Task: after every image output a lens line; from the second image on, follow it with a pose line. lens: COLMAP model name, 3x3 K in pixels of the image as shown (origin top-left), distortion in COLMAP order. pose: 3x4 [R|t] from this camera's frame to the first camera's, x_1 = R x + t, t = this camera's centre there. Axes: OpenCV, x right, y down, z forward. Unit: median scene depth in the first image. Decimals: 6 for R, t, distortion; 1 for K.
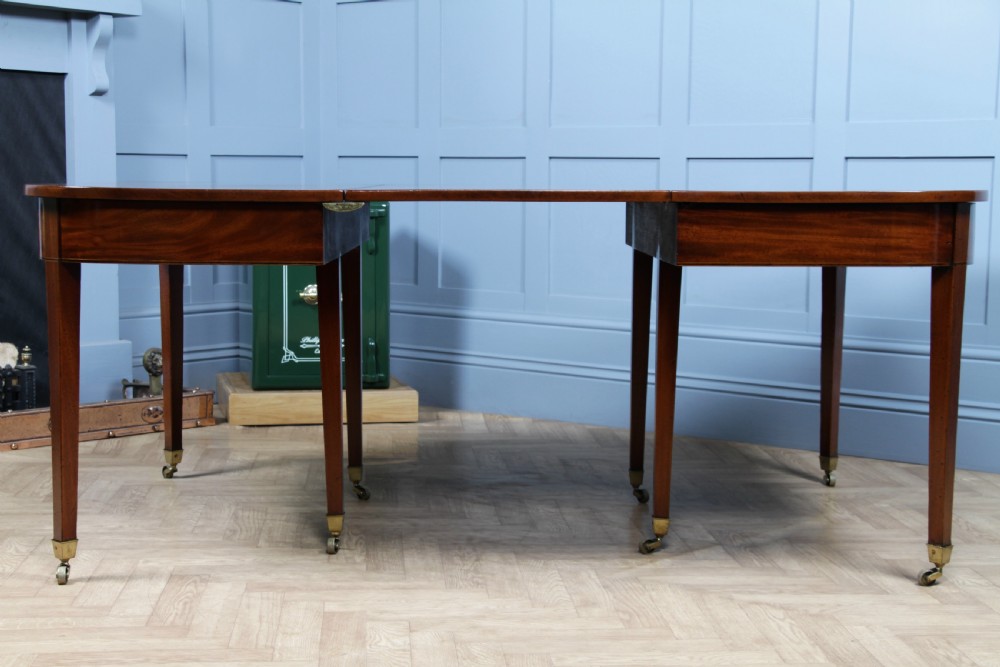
lens RADIAL K [[1767.2, 0, 499.7], [0, 1767.2, 338.8], [0, 0, 1]] dist [0.150915, 0.452256]
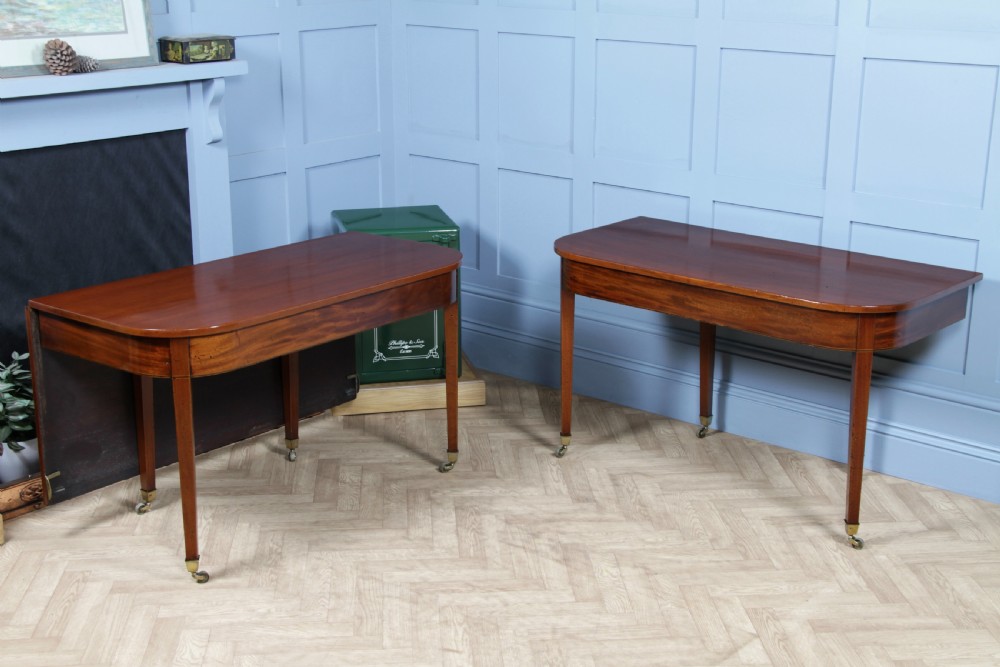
lens RADIAL K [[1431.1, 0, 504.5], [0, 1431.1, 332.2], [0, 0, 1]] dist [0.029715, 0.398372]
pose [[0.999959, -0.008712, 0.002447, -0.039347], [0.008086, 0.981634, 0.190604, -0.213553], [-0.004063, -0.190577, 0.981664, 0.047923]]
